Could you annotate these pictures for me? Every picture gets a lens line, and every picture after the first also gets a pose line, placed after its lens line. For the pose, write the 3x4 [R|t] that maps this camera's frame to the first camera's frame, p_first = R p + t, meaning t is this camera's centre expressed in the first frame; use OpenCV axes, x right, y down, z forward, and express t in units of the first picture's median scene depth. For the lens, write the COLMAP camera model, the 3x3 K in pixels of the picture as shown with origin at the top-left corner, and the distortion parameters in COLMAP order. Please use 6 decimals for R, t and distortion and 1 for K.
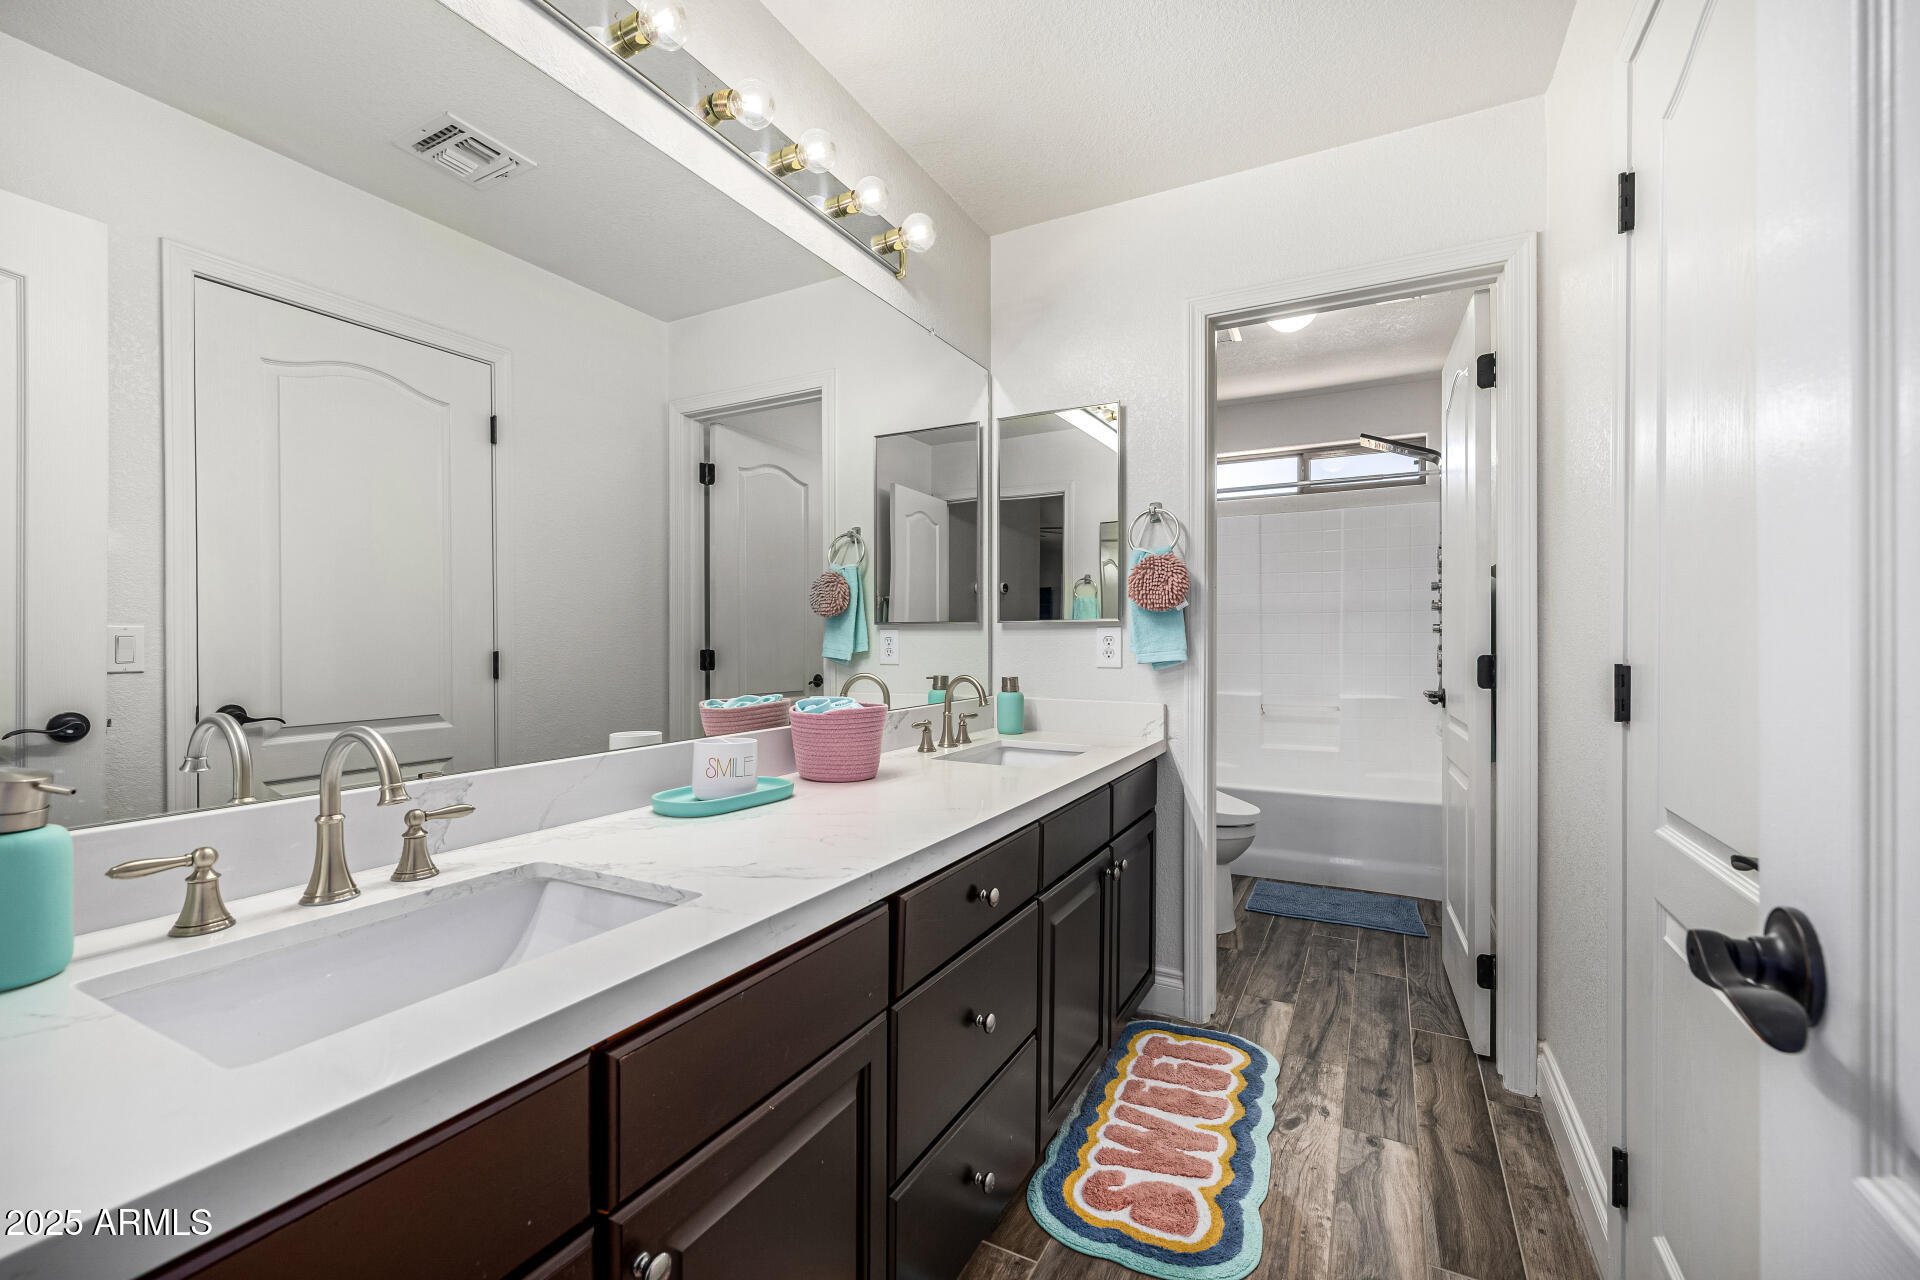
lens RADIAL K [[810.9, 0, 960.0], [0, 810.9, 640.0], [0, 0, 1]] dist [0.002305, 0.000234]
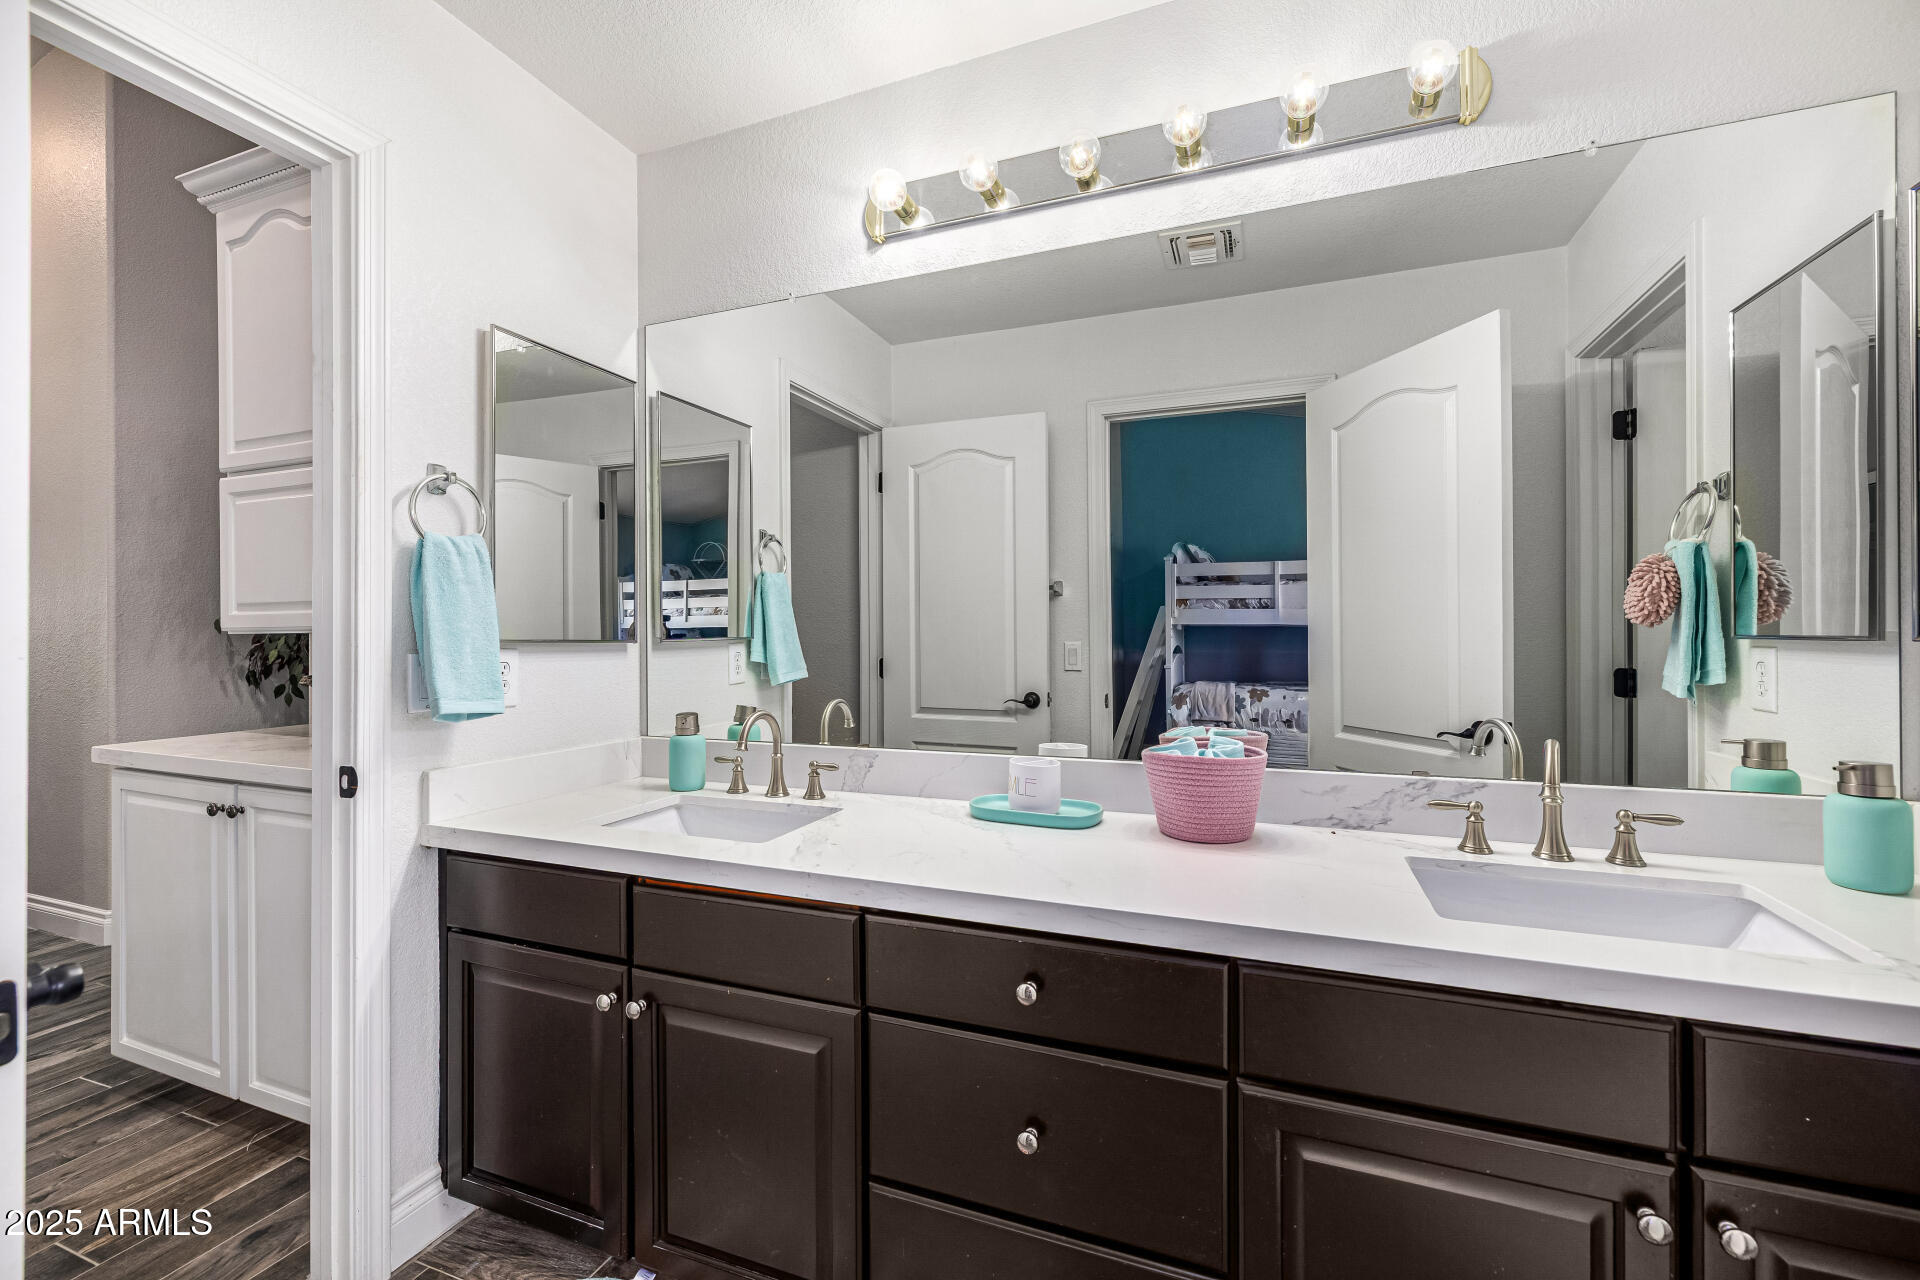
lens RADIAL K [[804.9, 0, 954.8], [0, 804.9, 629.2], [0, 0, 1]] dist [0.000760, 0.000282]
pose [[0.111745, -0.004784, -0.993725, 0.718018], [0.006392, 0.999971, -0.004095, -0.048561], [0.993716, -0.005894, 0.111772, 0.691876]]
